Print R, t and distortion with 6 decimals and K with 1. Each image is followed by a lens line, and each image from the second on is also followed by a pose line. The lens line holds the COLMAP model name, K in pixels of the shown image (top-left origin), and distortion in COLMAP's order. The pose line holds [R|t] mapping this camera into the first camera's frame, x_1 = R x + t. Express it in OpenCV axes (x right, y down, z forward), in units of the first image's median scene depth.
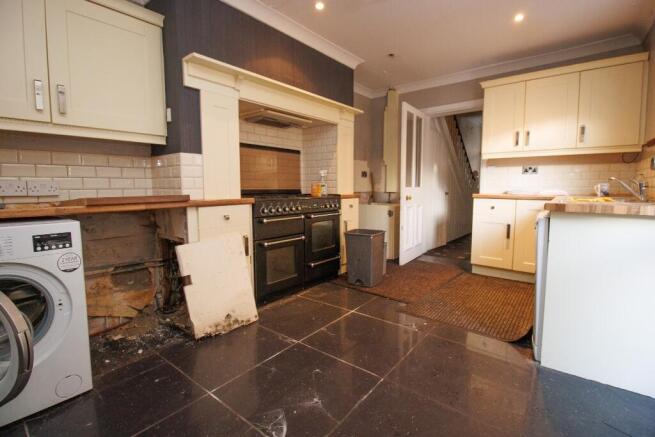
lens RADIAL K [[305.3, 0, 330.1], [0, 305.3, 210.9], [0, 0, 1]] dist [-0.000197, 0.000003]
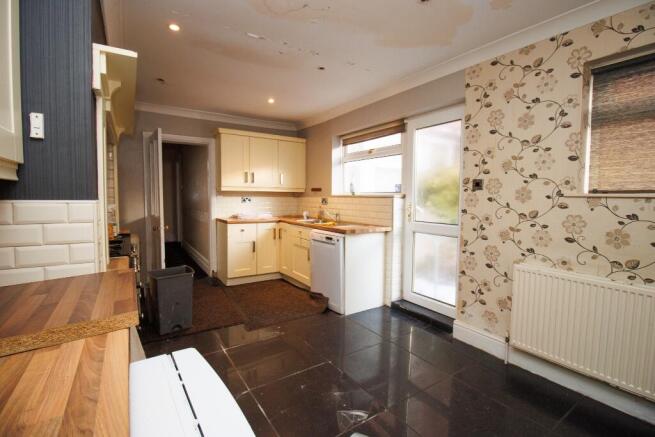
lens RADIAL K [[305.3, 0, 330.1], [0, 305.3, 210.9], [0, 0, 1]] dist [-0.000197, 0.000003]
pose [[0.309977, -0.041842, 0.949823, -0.584348], [0.070825, 0.997271, 0.020819, -0.095671], [-0.948102, 0.060818, 0.312094, 0.250556]]
